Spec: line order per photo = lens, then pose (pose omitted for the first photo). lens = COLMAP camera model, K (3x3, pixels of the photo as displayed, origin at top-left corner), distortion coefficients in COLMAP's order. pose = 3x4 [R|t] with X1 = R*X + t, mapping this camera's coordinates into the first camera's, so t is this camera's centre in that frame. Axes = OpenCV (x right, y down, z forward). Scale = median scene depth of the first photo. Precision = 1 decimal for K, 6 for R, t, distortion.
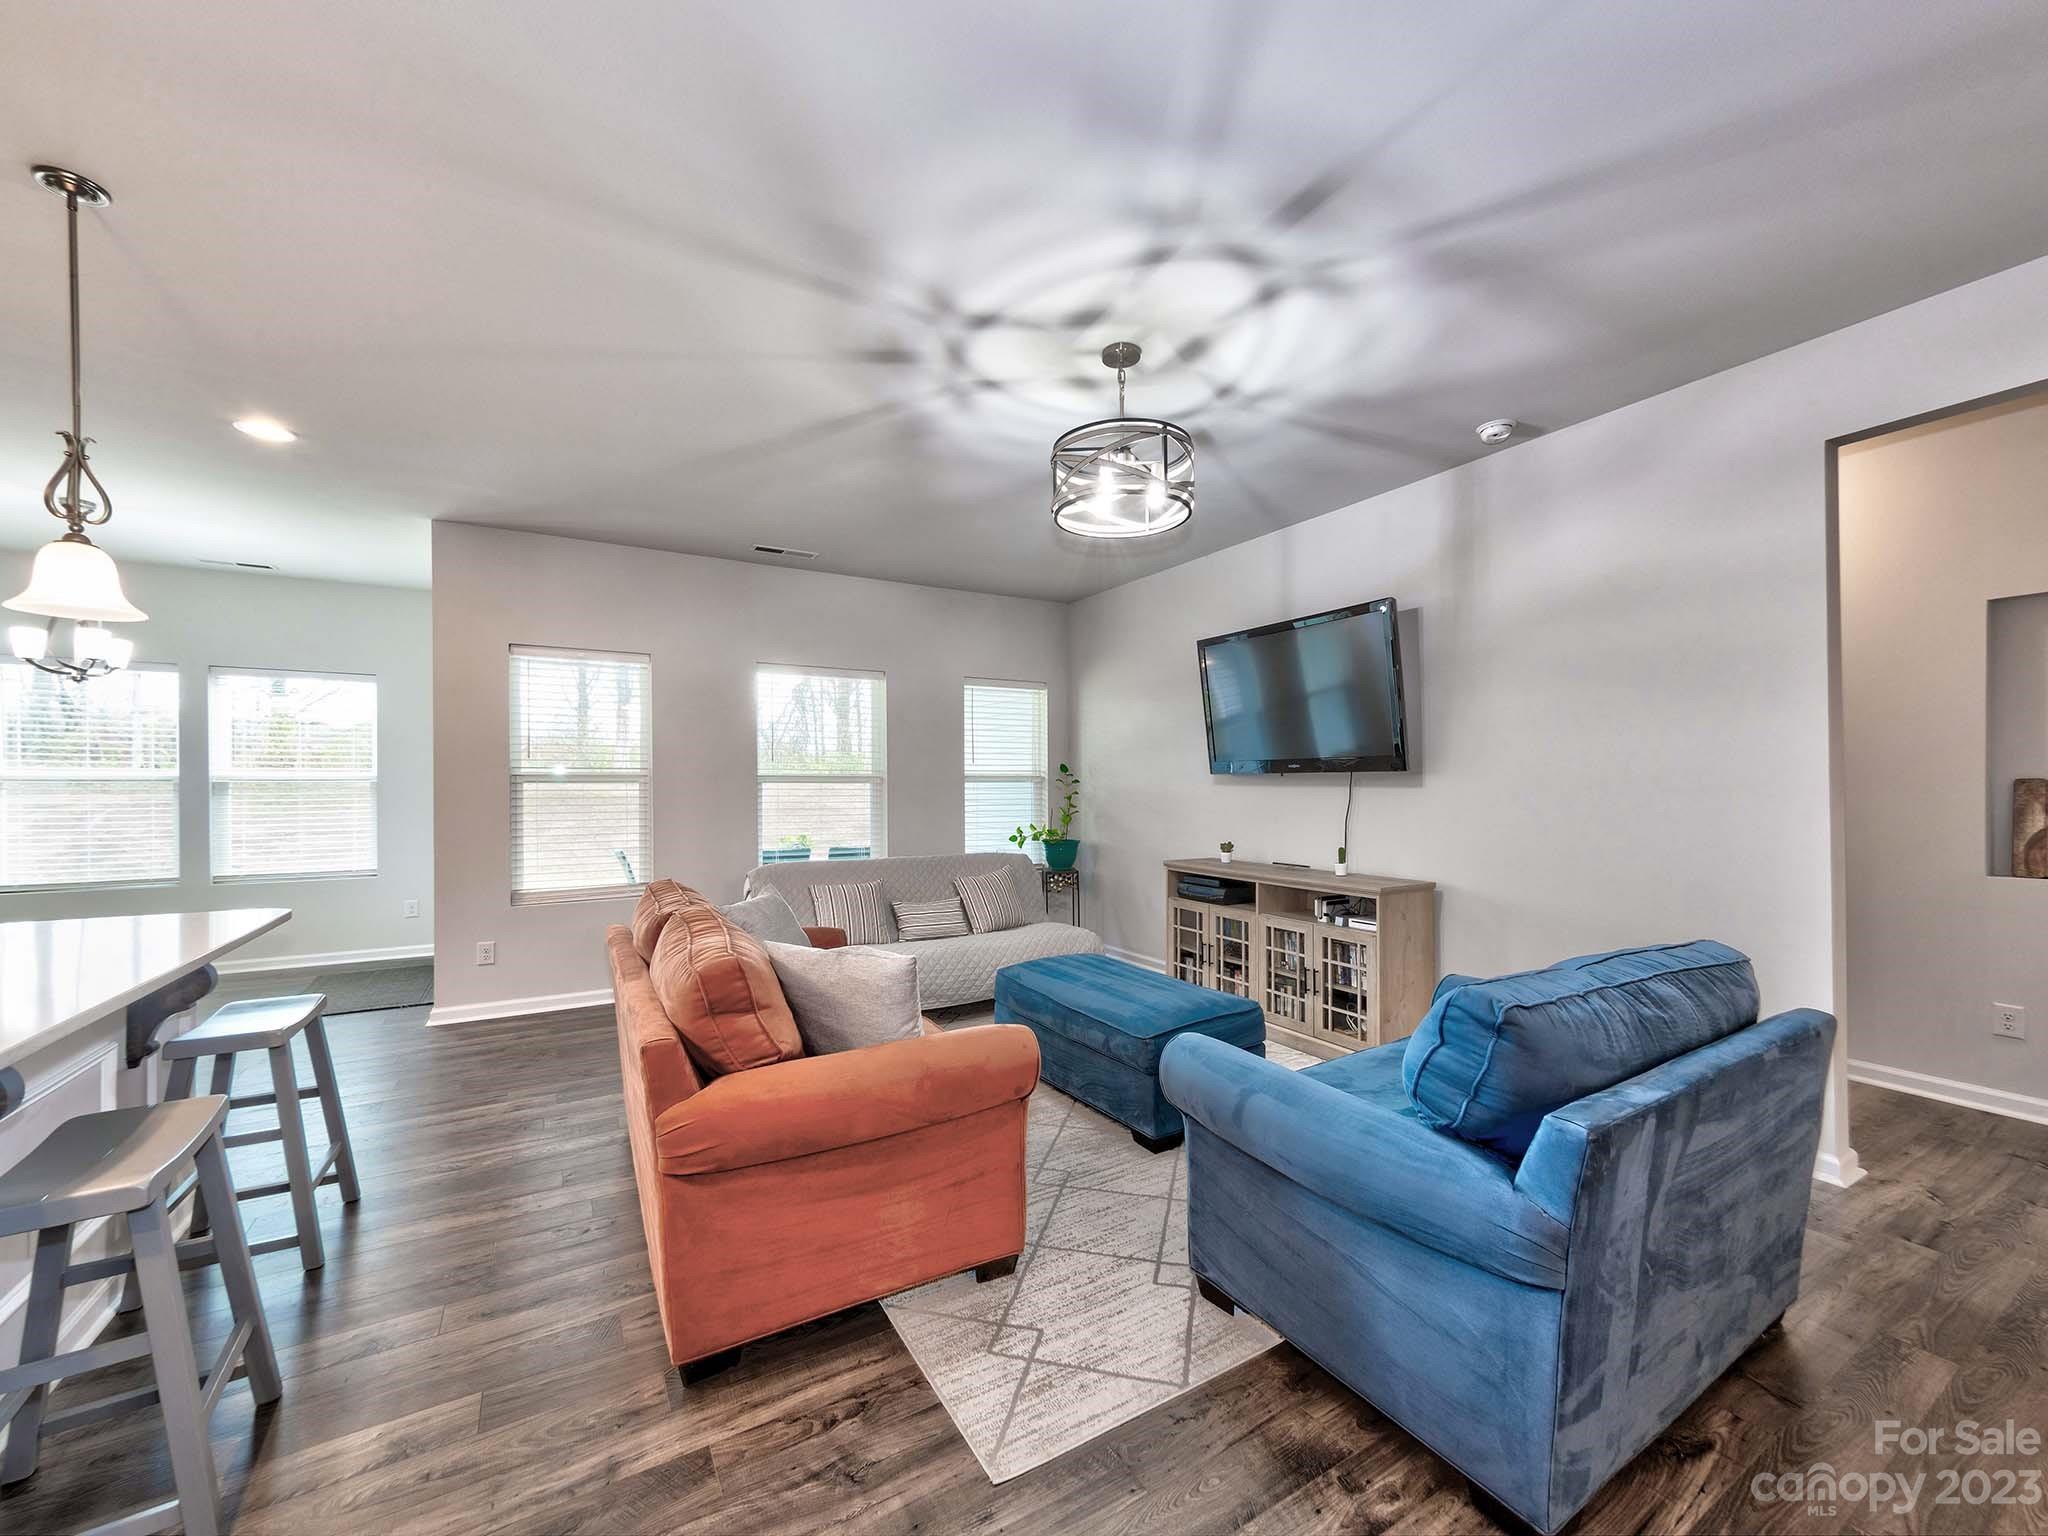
lens RADIAL K [[803.2, 0, 1023.6], [0, 803.2, 782.1], [0, 0, 1]] dist [0.000844, 0.001110]
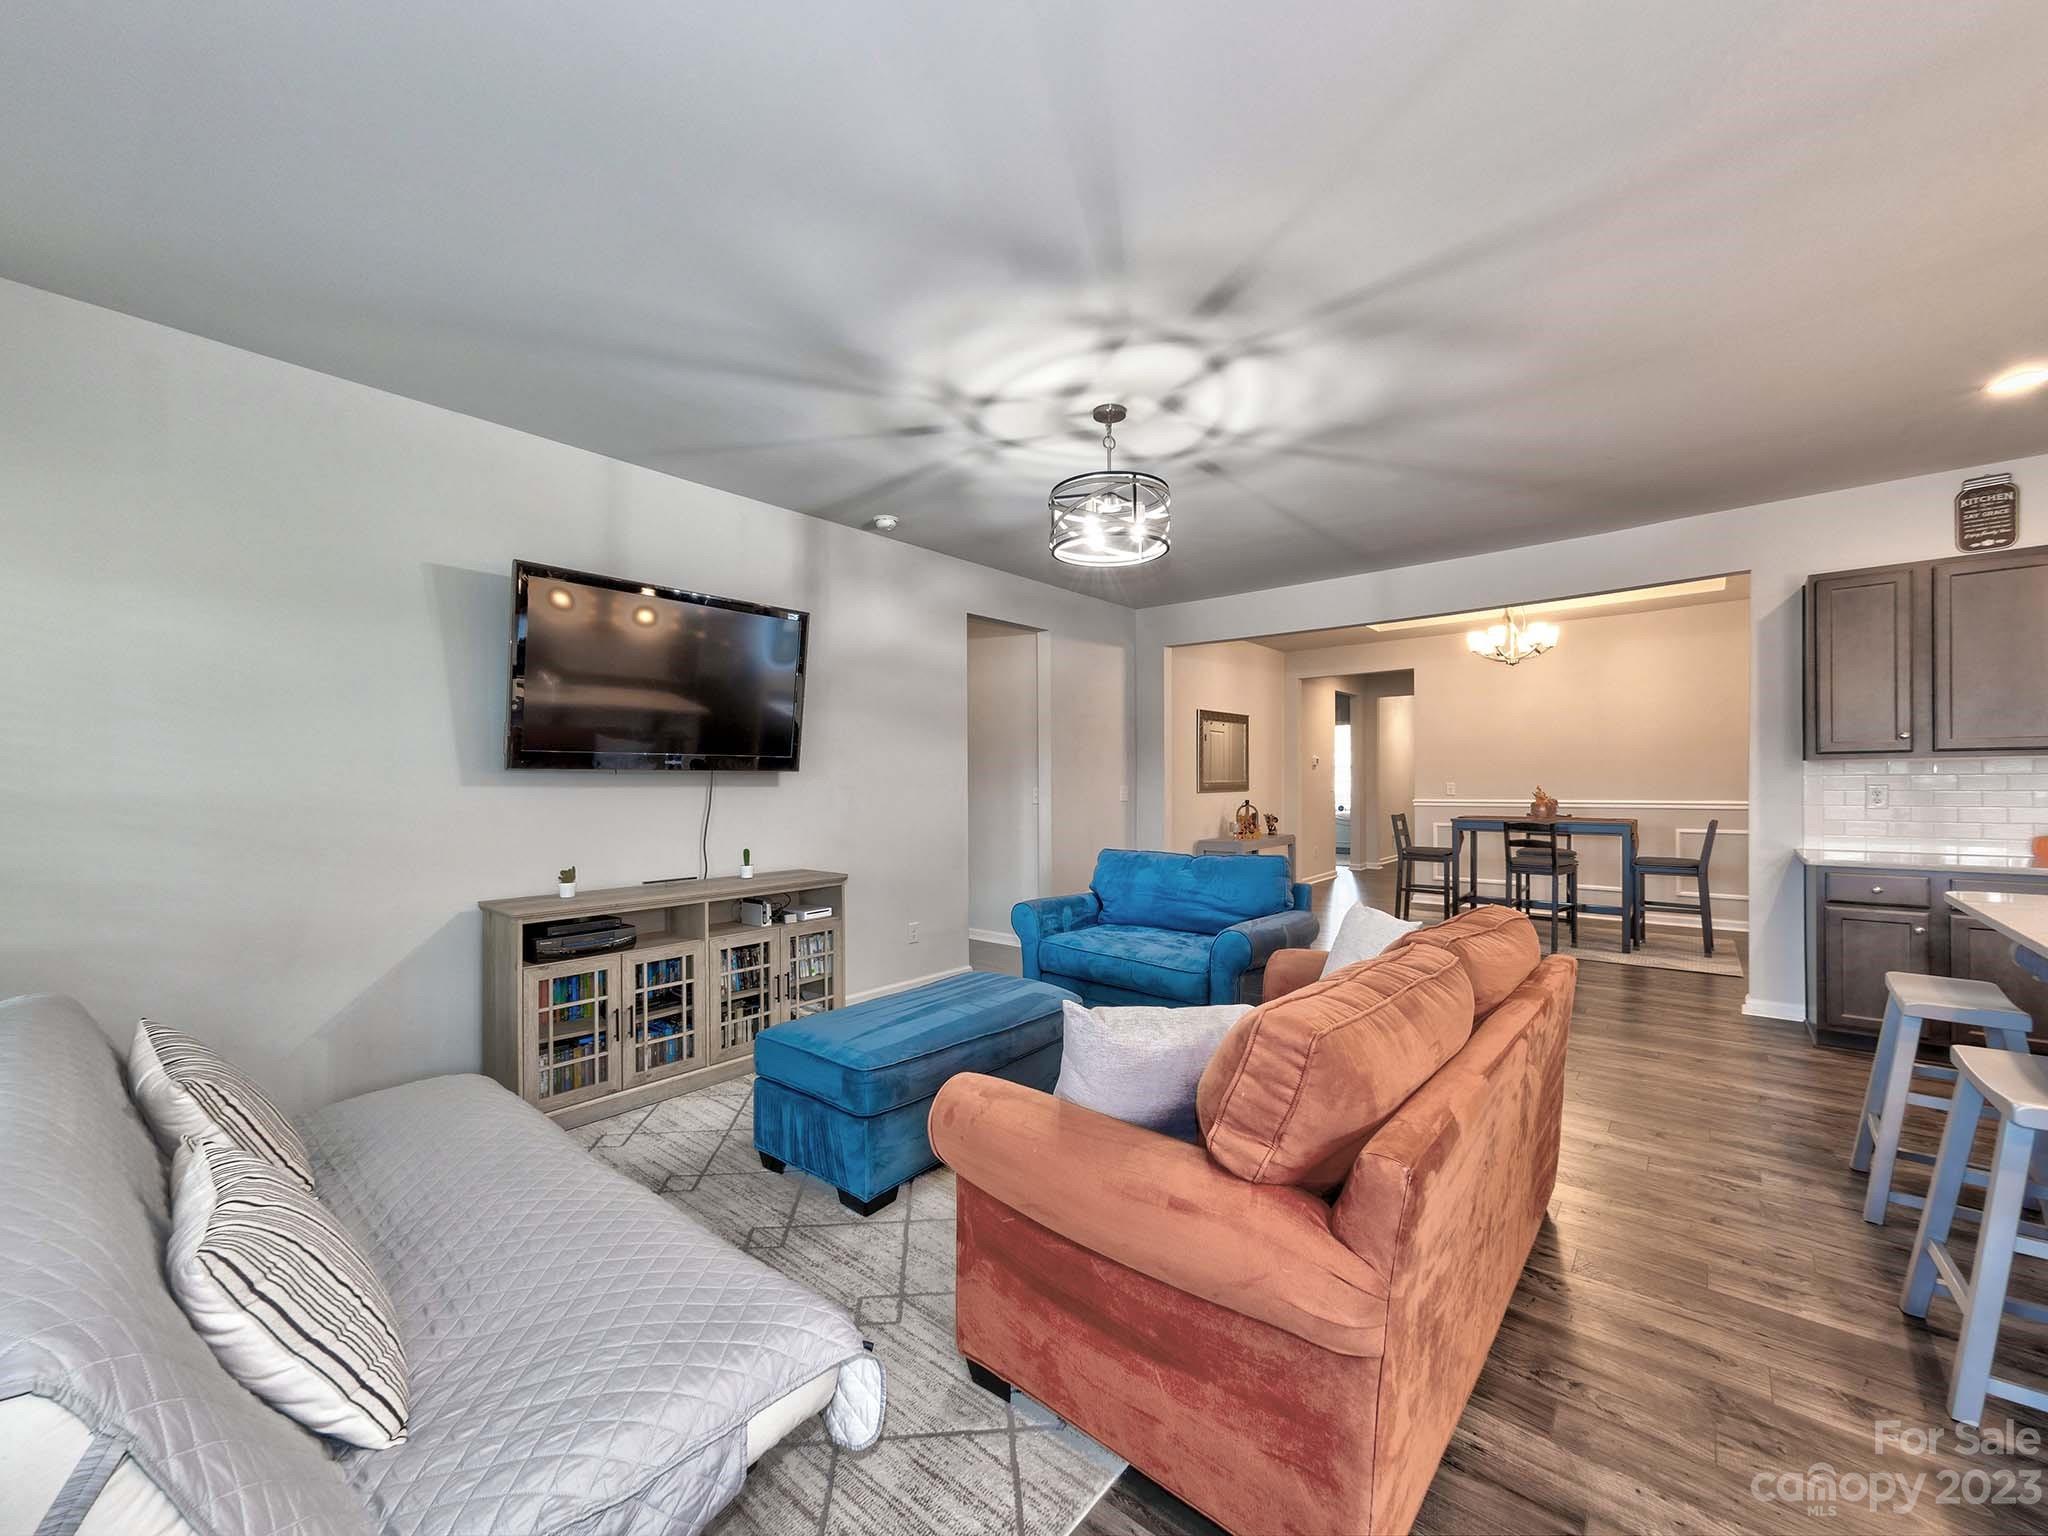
lens RADIAL K [[803.2, 0, 1025.7], [0, 803.2, 784.0], [0, 0, 1]] dist [0.000844, 0.001110]
pose [[-0.324544, 0.002899, 0.945866, -0.703562], [0.006720, 0.999977, -0.000759, 0.006798], [-0.945847, 0.006110, -0.324556, 1.115187]]
